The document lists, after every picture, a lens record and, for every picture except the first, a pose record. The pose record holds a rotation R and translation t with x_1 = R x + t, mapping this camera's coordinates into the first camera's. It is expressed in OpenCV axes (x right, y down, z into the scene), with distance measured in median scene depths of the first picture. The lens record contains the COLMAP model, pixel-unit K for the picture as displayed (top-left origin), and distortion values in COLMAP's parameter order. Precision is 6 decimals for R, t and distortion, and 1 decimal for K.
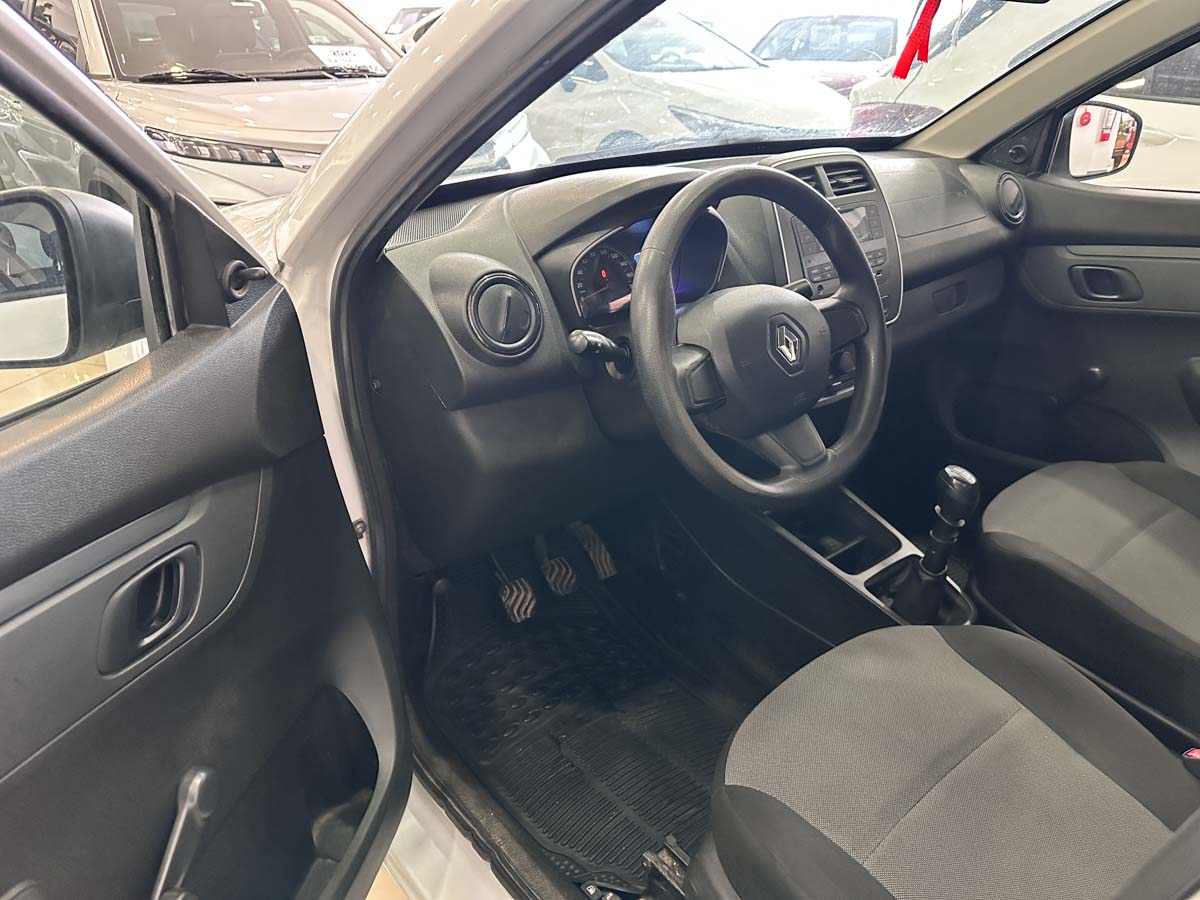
lens RADIAL K [[868.4, 0, 607.2], [0, 868.4, 440.0], [0, 0, 1]] dist [0.000579, 0.001172]
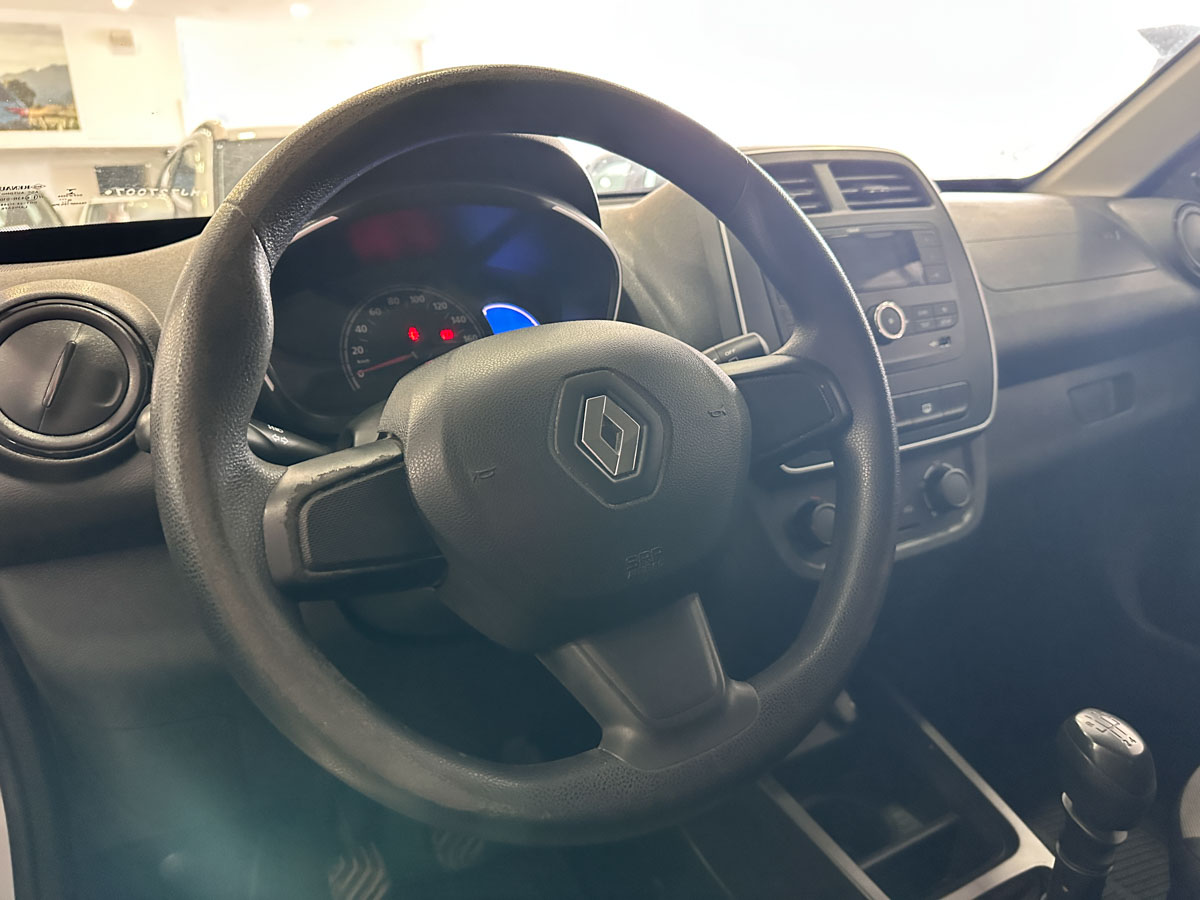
lens RADIAL K [[872.2, 0, 600.0], [0, 872.2, 450.0], [0, 0, 1]] dist [-0.021841, -0.001376]
pose [[0.977698, -0.010077, -0.209774, 0.218243], [-0.025411, 0.985833, -0.165794, -0.023453], [0.208473, 0.167427, 0.963591, 0.431633]]
